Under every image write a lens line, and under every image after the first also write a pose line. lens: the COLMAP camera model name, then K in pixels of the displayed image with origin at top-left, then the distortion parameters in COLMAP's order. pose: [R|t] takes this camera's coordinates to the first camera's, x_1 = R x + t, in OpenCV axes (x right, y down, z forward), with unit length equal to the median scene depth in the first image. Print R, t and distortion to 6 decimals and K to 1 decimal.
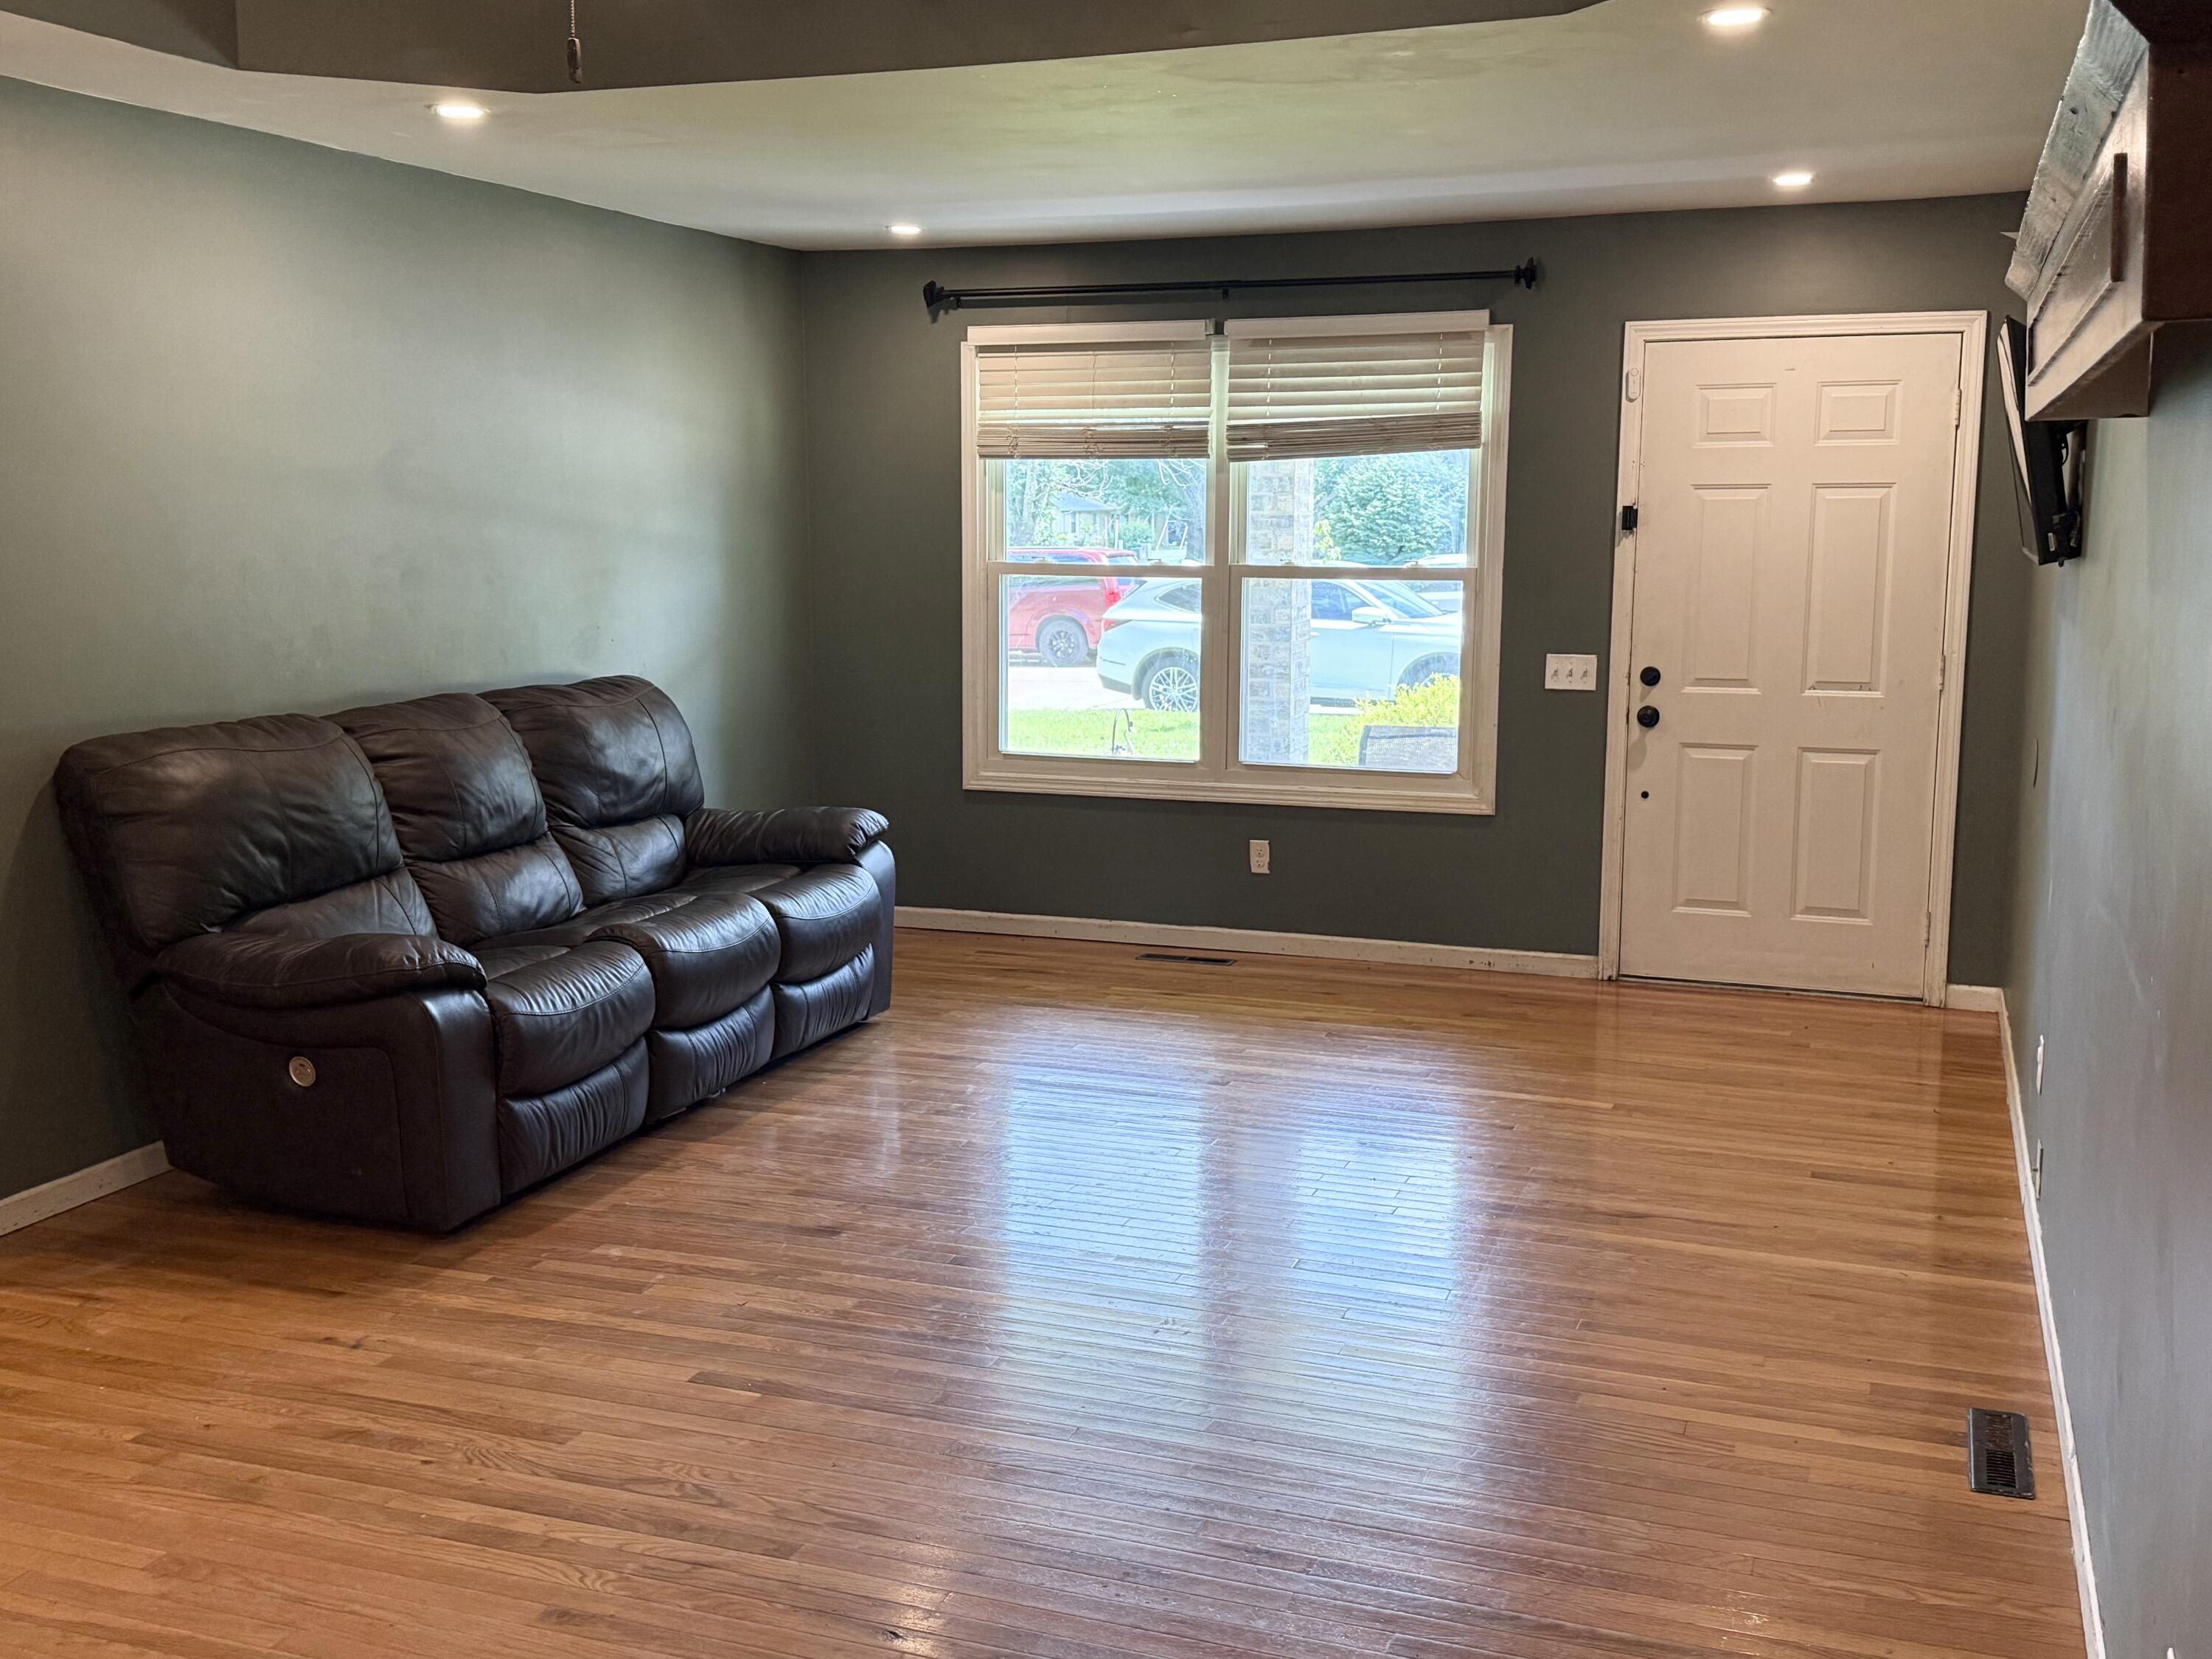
lens RADIAL K [[2211.0, 0, 1105.6], [0, 2211.0, 827.1], [0, 0, 1]] dist [0.055622, 0.000000]
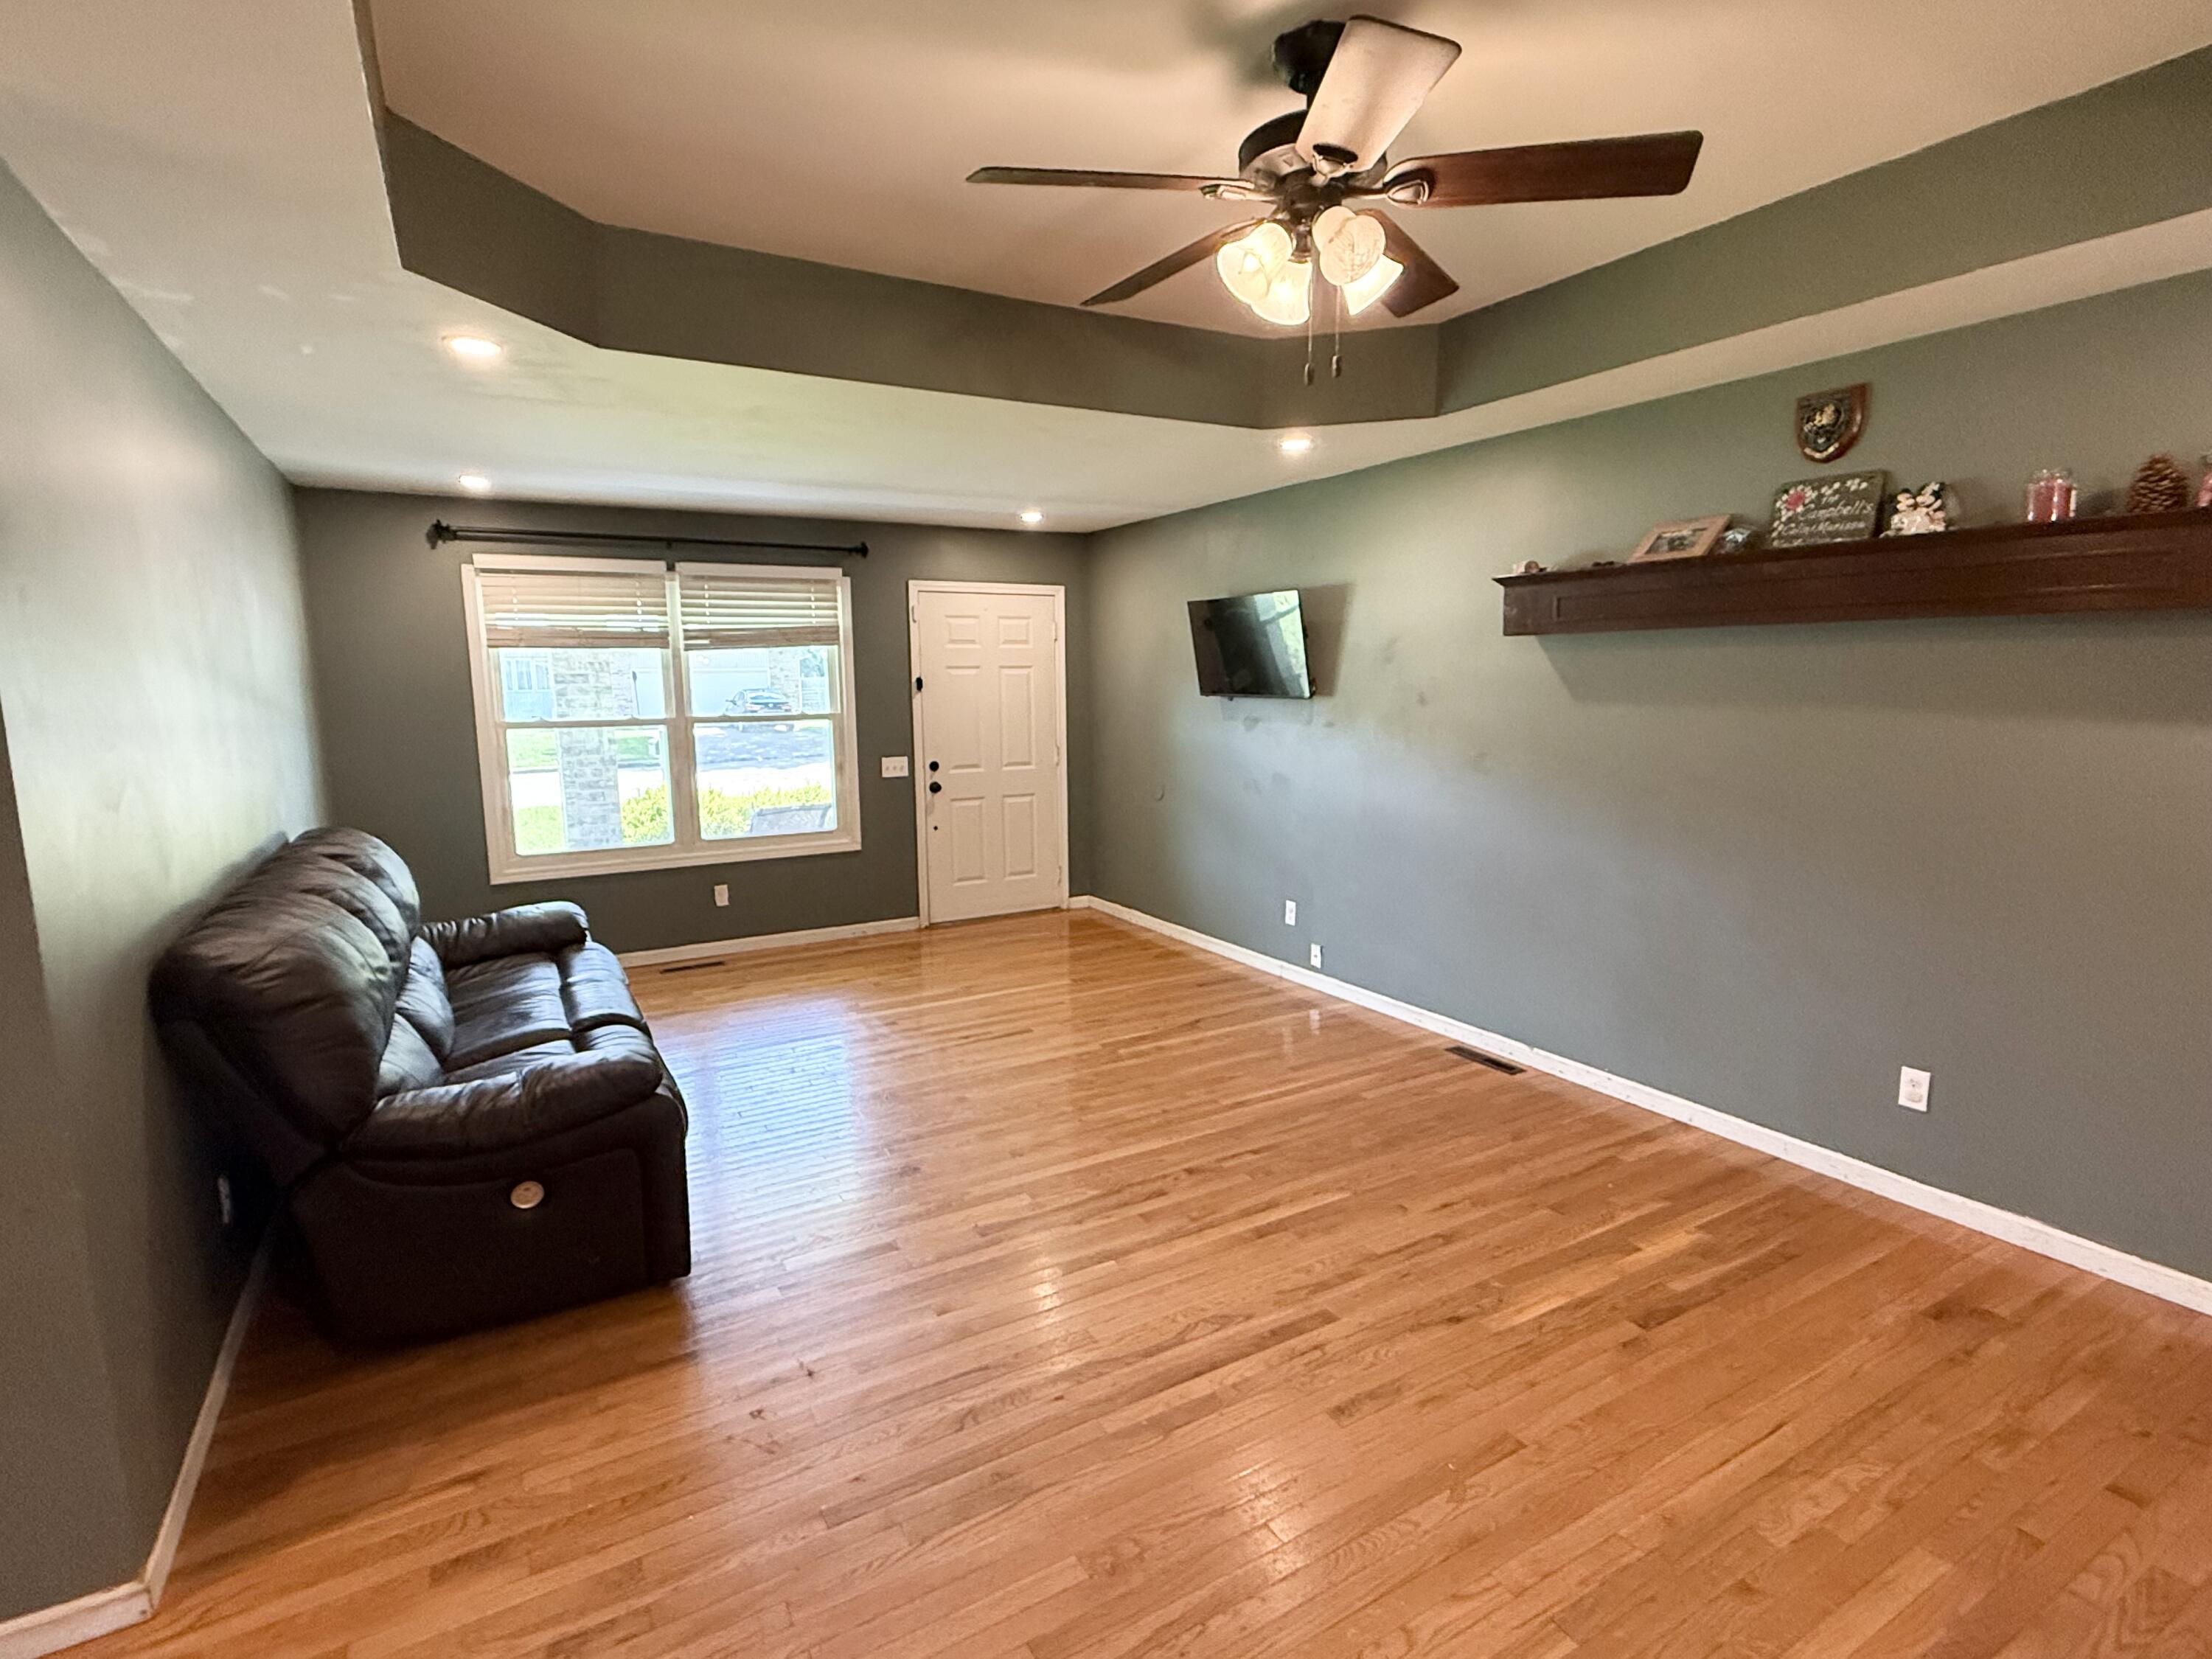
lens RADIAL K [[1093.0, 0, 1107.9], [0, 1093.0, 831.6], [0, 0, 1]] dist [0.025508, -0.000019]
pose [[0.634428, -0.117435, 0.764009, -0.379475], [0.127432, 0.990758, 0.046470, -0.036170], [-0.762405, 0.067878, 0.643530, 0.278133]]
